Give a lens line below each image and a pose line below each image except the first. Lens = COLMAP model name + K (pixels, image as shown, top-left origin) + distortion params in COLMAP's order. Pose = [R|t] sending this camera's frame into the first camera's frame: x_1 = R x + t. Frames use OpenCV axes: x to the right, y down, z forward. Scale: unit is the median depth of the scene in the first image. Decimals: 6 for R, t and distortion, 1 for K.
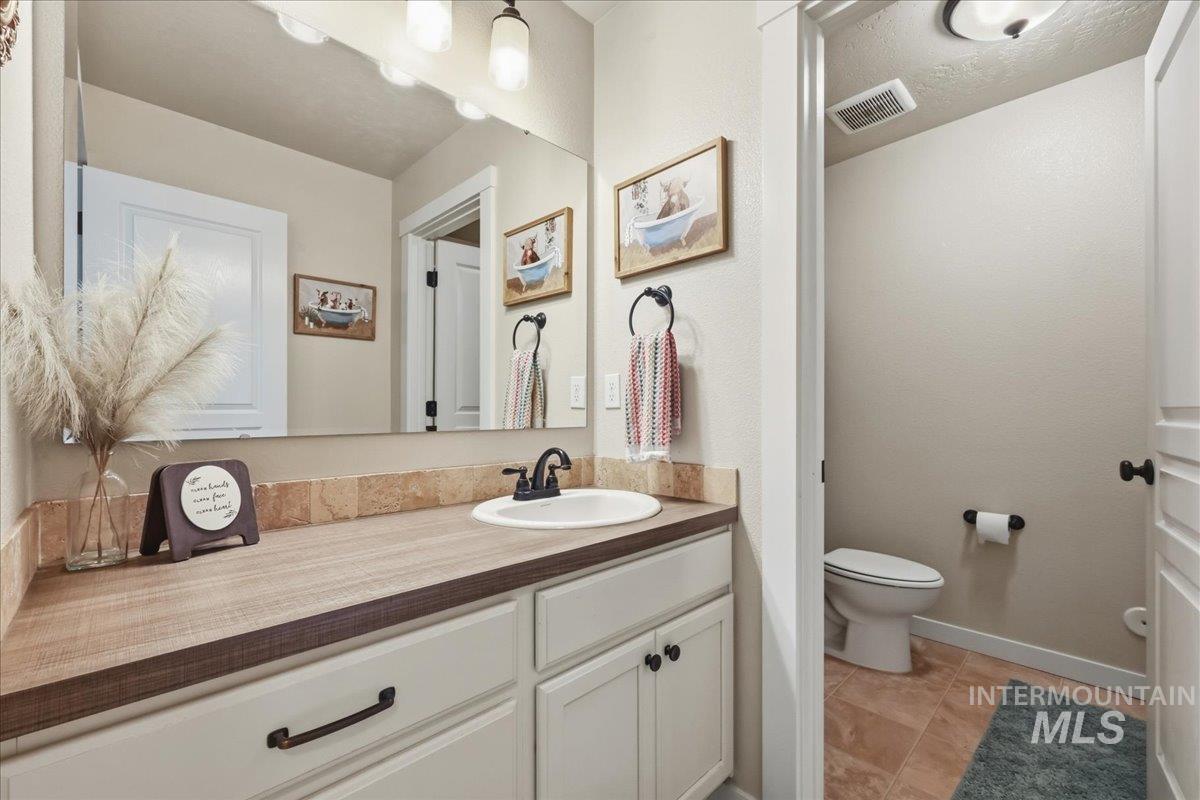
lens RADIAL K [[490.5, 0, 595.9], [0, 490.5, 404.5], [0, 0, 1]] dist [0.000239, -0.000206]
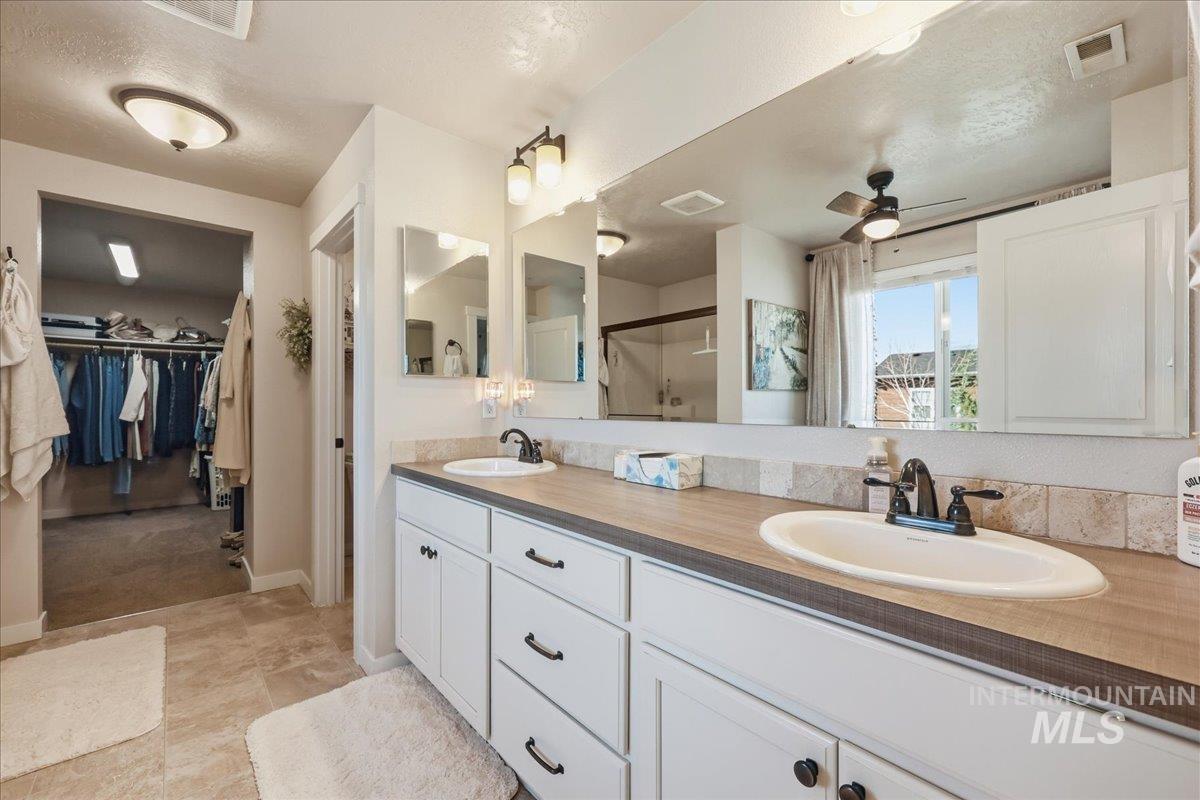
lens RADIAL K [[490.5, 0, 595.9], [0, 490.5, 404.5], [0, 0, 1]] dist [0.000239, -0.000206]
pose [[-0.057233, -0.003908, -0.998353, 0.632072], [0.016567, 0.999851, -0.004863, 0.010094], [0.998223, -0.016818, -0.057160, 0.583914]]
